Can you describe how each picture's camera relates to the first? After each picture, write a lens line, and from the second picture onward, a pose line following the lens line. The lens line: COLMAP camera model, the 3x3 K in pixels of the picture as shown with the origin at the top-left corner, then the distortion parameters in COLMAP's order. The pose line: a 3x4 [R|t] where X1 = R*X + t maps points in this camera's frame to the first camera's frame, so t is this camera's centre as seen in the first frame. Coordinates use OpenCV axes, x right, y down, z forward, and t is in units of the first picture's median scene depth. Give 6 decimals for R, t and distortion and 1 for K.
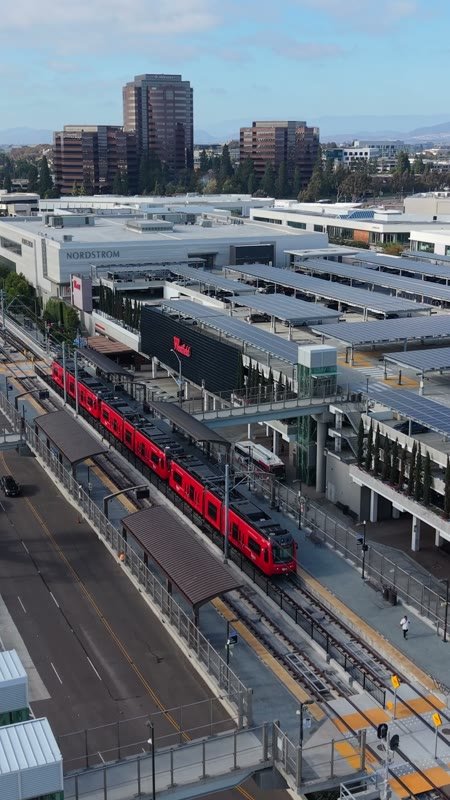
lens RADIAL K [[1004.3, 0, 225.0], [0, 1004.3, 400.0], [0, 0, 1]] dist [0.239130, -0.862694]
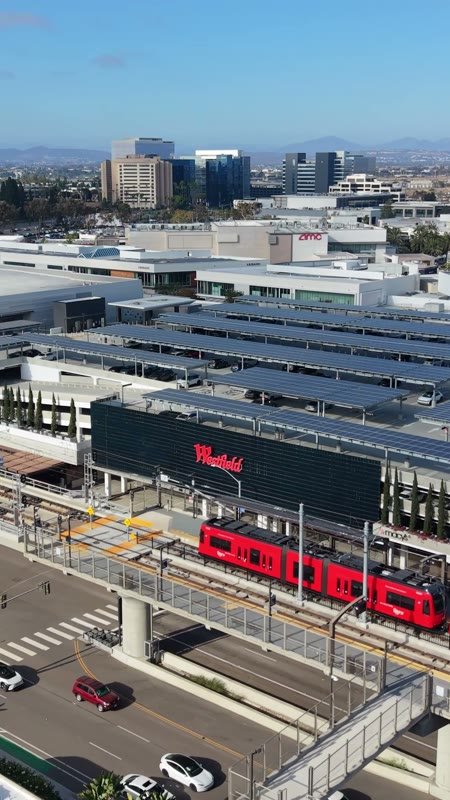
lens RADIAL K [[1004.3, 0, 225.0], [0, 1004.3, 400.0], [0, 0, 1]] dist [0.239130, -0.862694]
pose [[0.893120, -0.106616, 0.437001, -0.193505], [0.116820, 0.993147, 0.003550, -0.053839], [-0.434384, 0.047880, 0.899454, 0.199475]]
